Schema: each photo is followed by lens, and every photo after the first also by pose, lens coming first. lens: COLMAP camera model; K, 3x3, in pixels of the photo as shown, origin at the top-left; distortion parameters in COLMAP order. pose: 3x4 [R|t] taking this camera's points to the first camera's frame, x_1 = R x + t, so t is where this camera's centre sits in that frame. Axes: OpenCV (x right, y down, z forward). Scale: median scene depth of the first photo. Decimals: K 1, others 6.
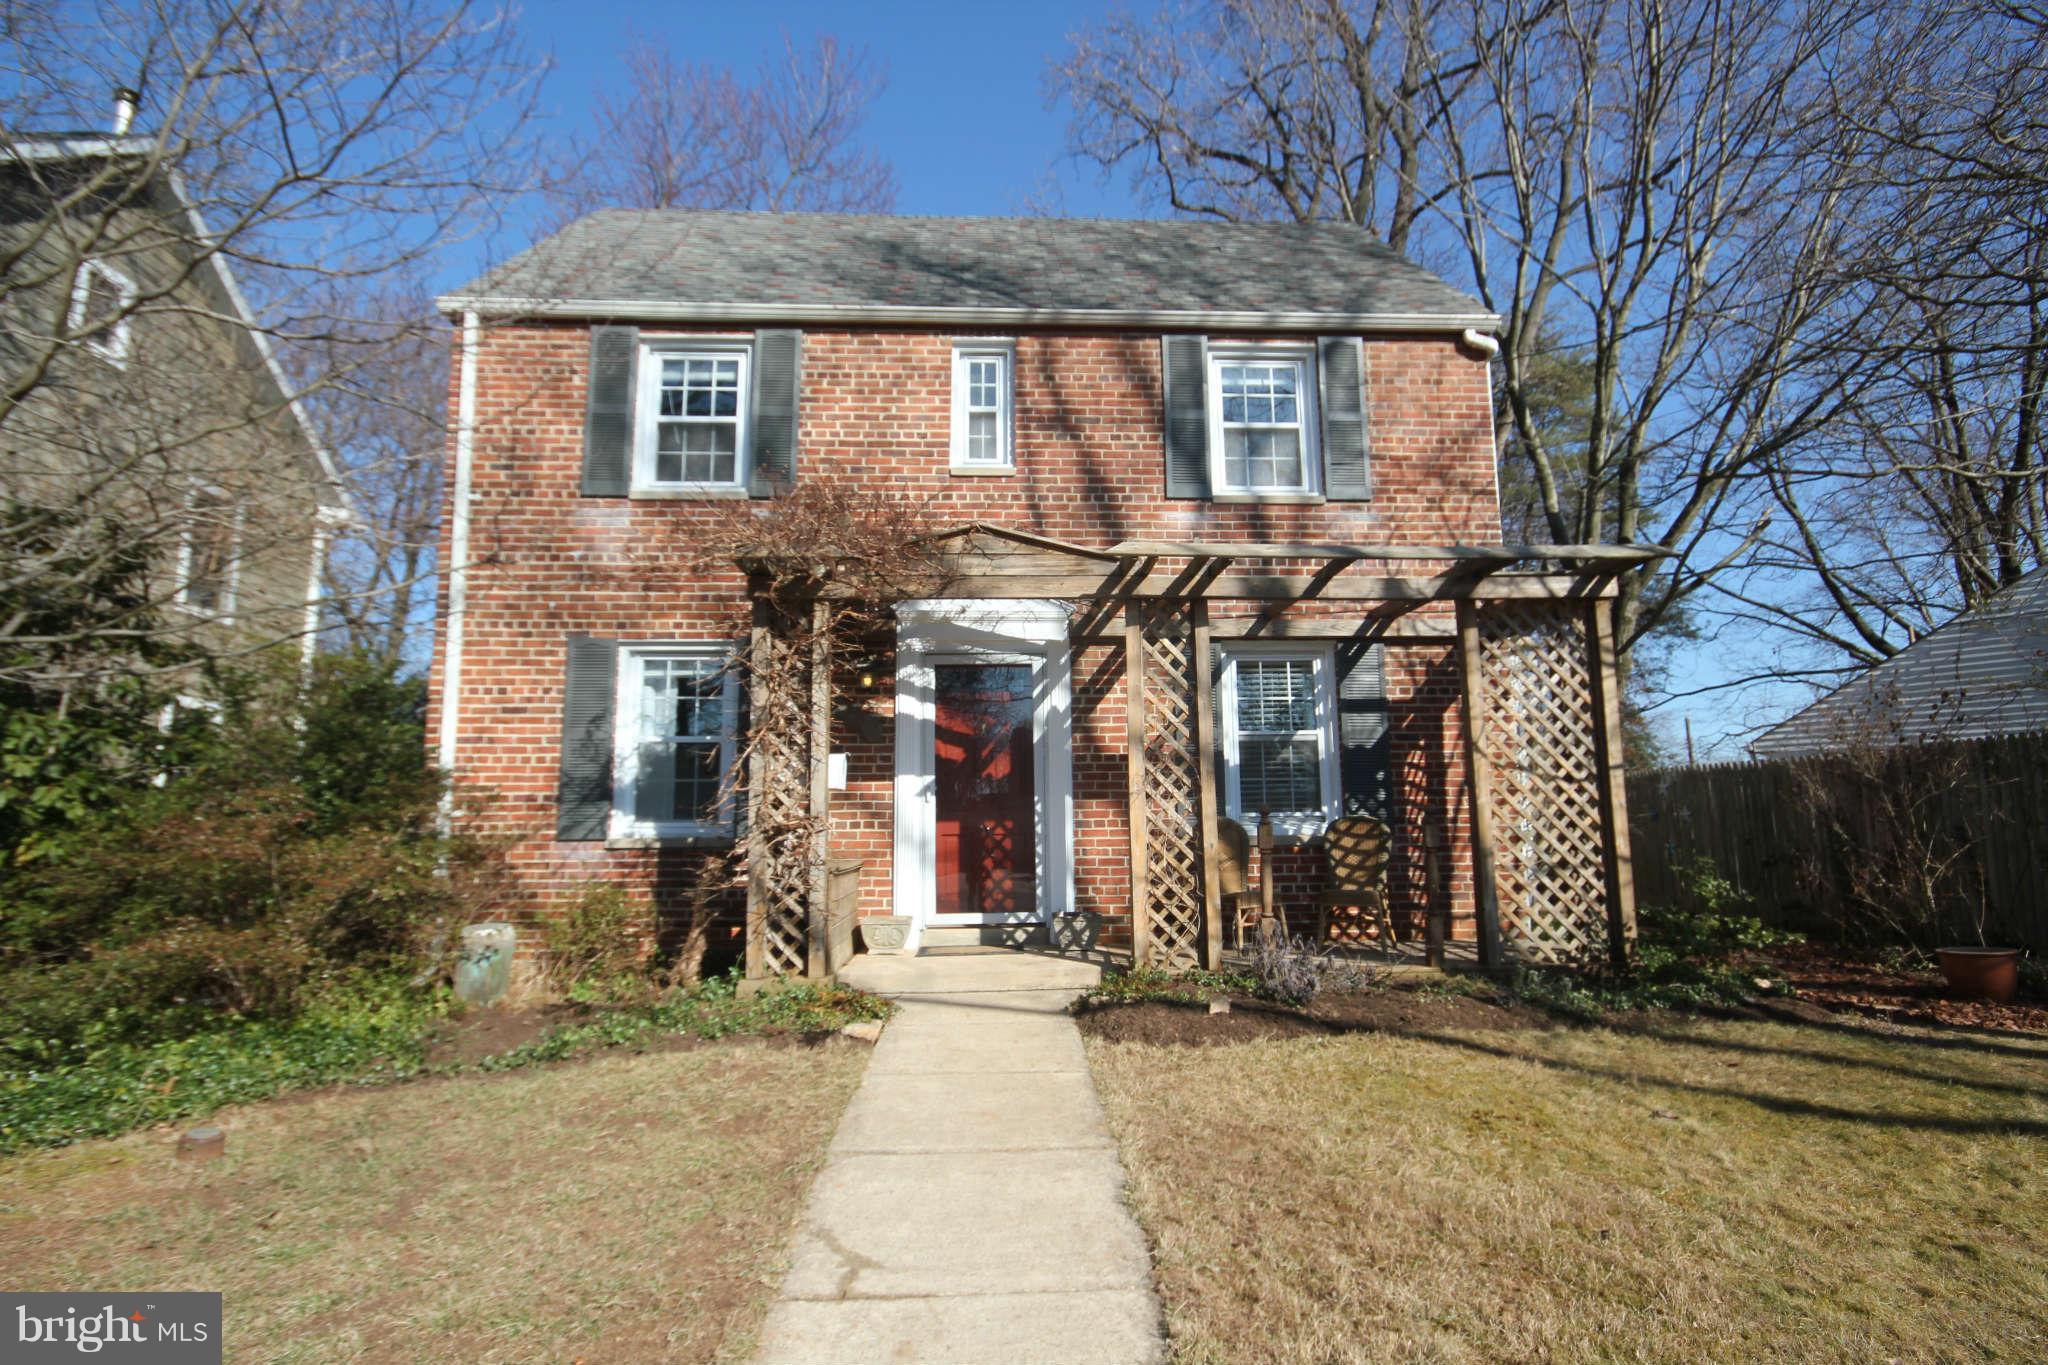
lens RADIAL K [[1023.1, 0, 1024.0], [0, 1023.1, 682.5], [0, 0, 1]] dist [0.004769, -0.000008]
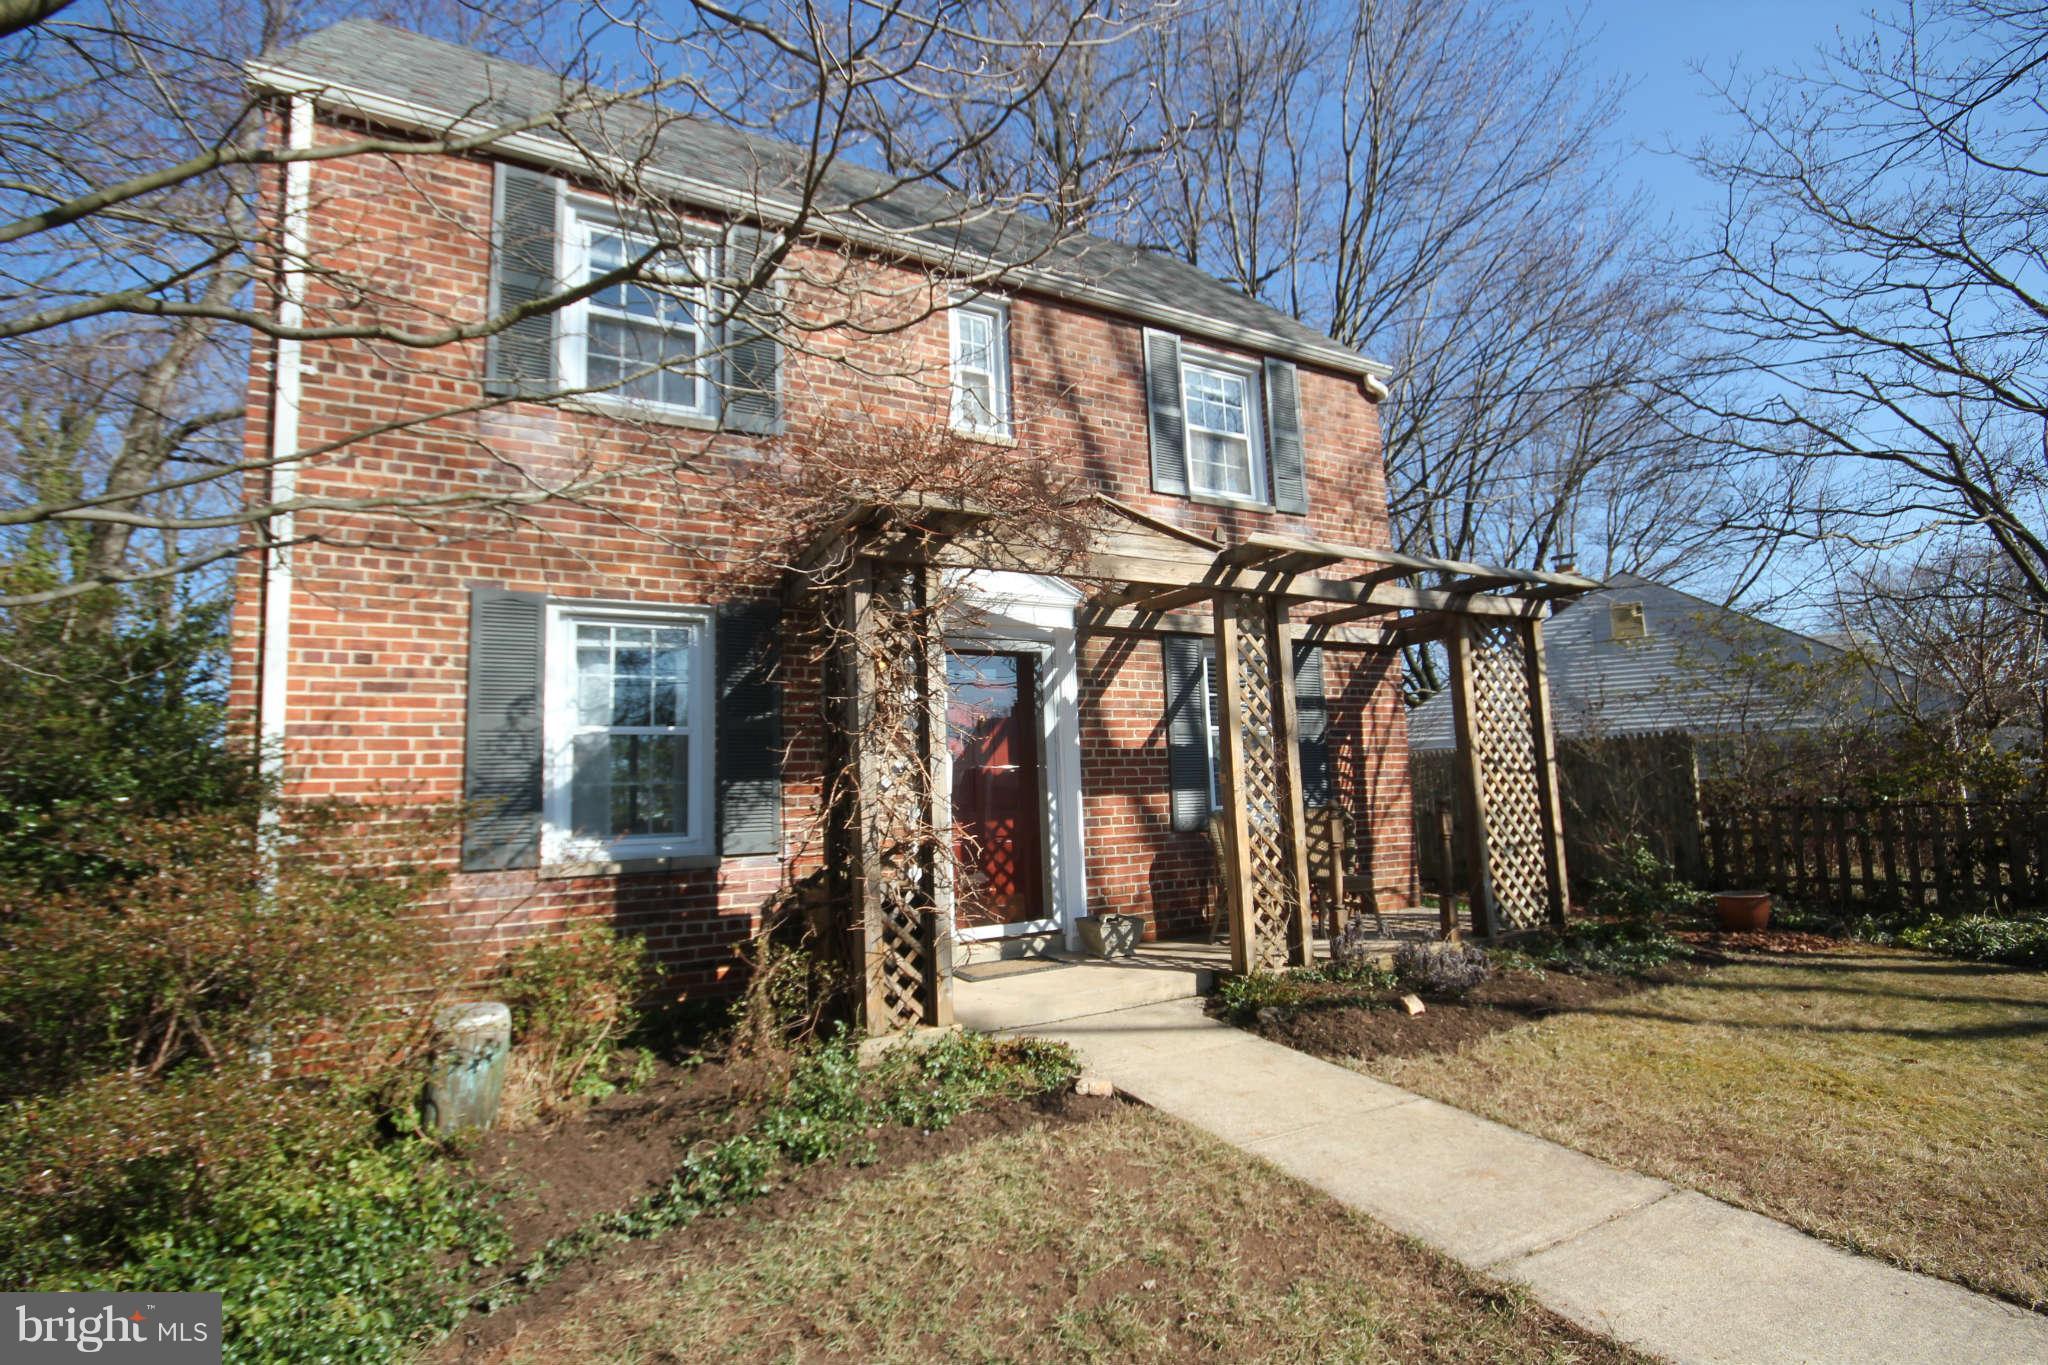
lens RADIAL K [[943.4, 0, 1031.3], [0, 943.4, 687.2], [0, 0, 1]] dist [0.001028, -0.003461]
pose [[0.898704, 0.026826, 0.437734, -0.380379], [-0.033060, 0.999431, 0.006625, 0.008313], [-0.437308, -0.020426, 0.899080, 0.233289]]
